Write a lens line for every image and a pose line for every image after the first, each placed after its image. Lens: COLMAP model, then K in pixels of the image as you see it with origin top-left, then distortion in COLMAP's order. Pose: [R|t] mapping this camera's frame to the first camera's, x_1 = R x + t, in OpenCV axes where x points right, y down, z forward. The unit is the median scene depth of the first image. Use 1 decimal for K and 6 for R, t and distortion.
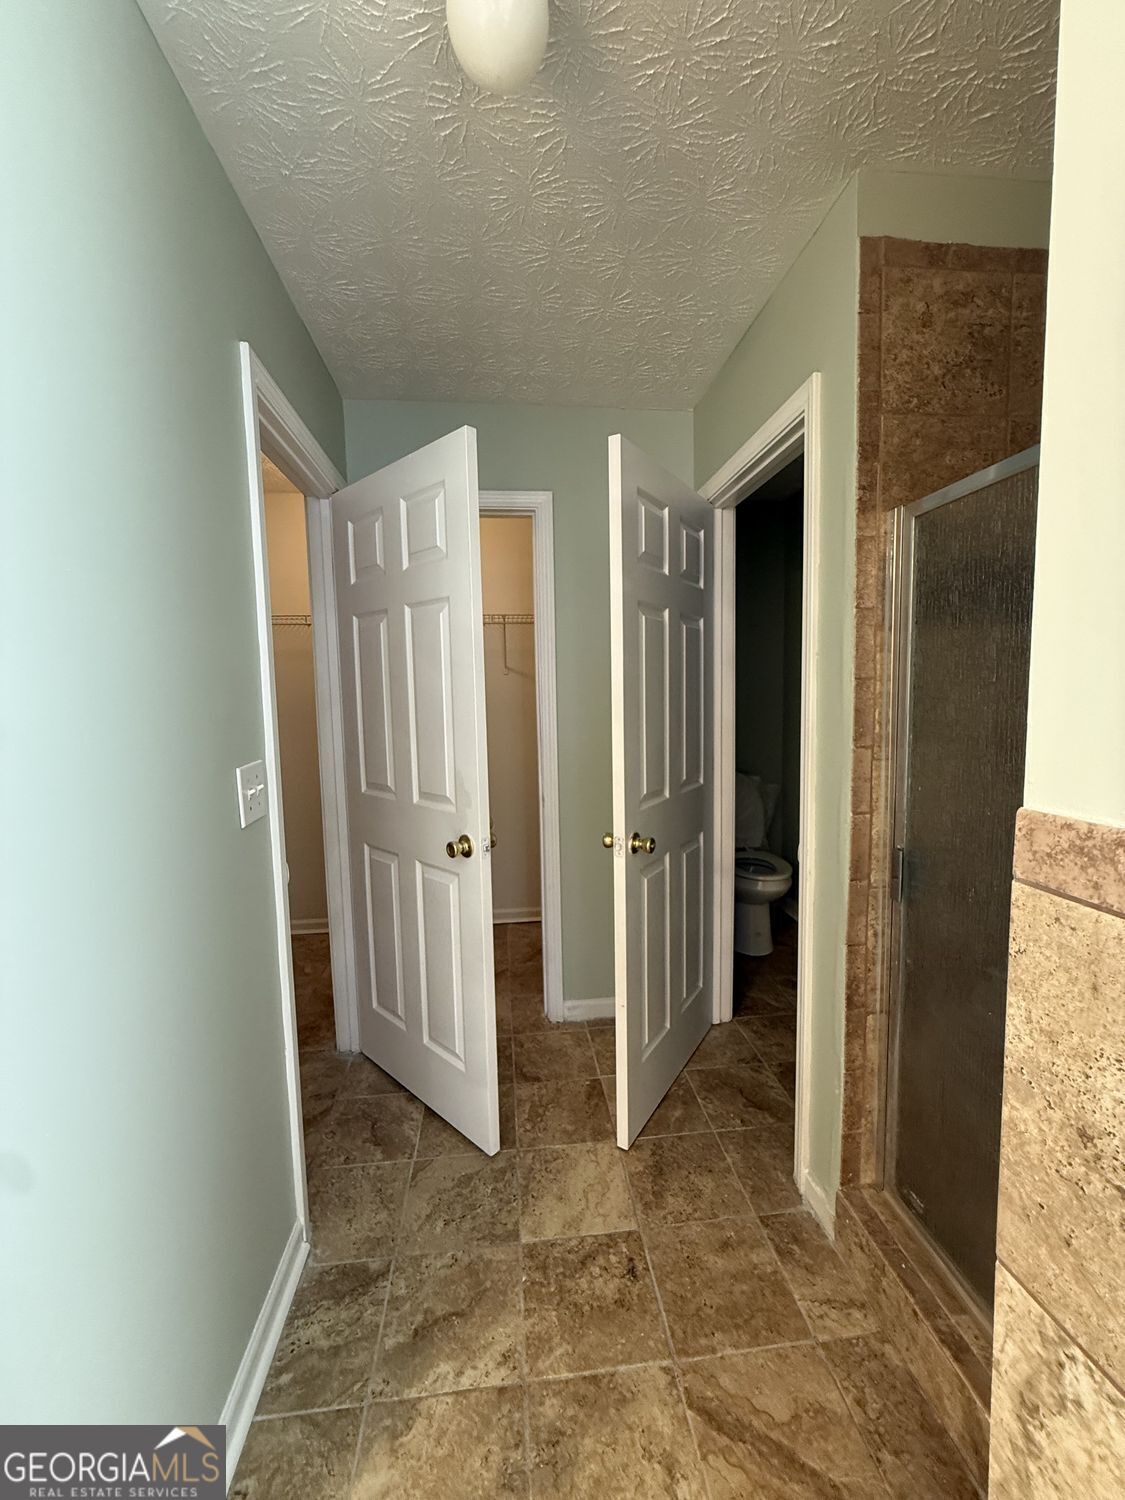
lens RADIAL K [[597.5, 0, 560.6], [0, 597.5, 750.9], [0, 0, 1]] dist [-0.004144, -0.000362]
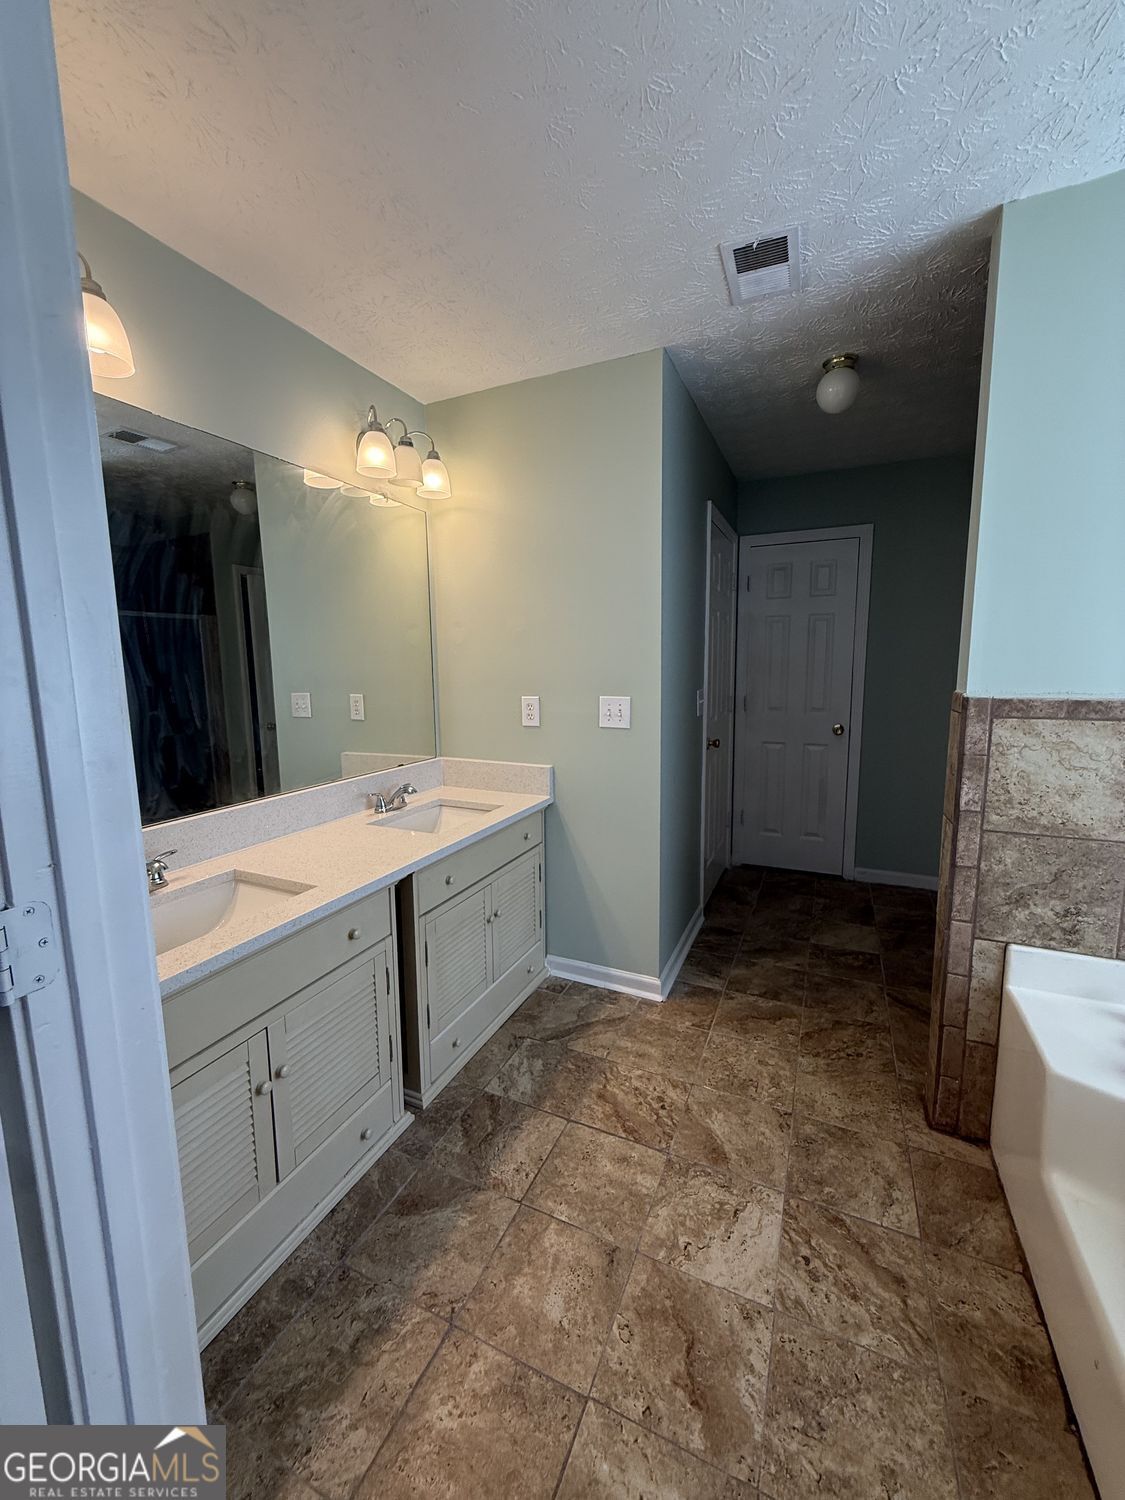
lens RADIAL K [[597.5, 0, 558.9], [0, 597.5, 744.9], [0, 0, 1]] dist [-0.004144, -0.000362]
pose [[0.861321, 0.079056, -0.501872, 0.160361], [-0.049942, 0.996210, 0.071213, 0.084141], [0.505600, -0.036272, 0.862005, -1.120314]]
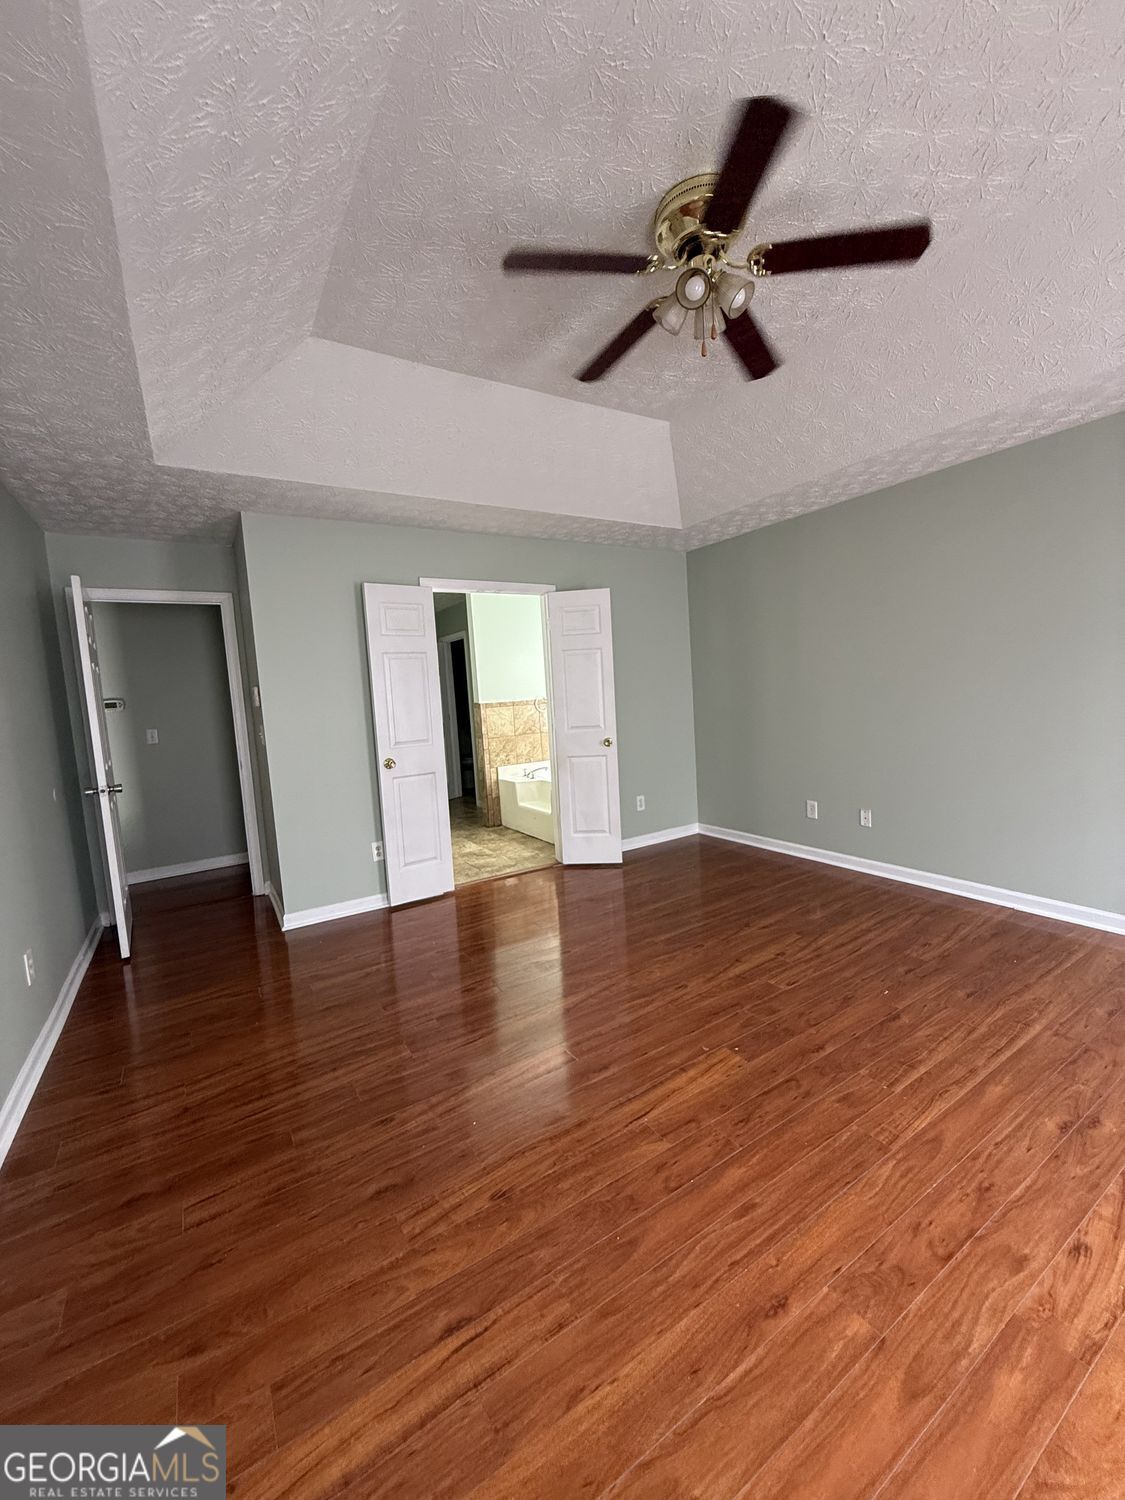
lens RADIAL K [[597.5, 0, 565.1], [0, 597.5, 749.6], [0, 0, 1]] dist [-0.004144, -0.000362]
pose [[0.901428, -0.078451, 0.425762, -2.268527], [0.082560, 0.996547, 0.008827, 0.676779], [-0.424984, 0.027194, 0.904792, -6.668846]]
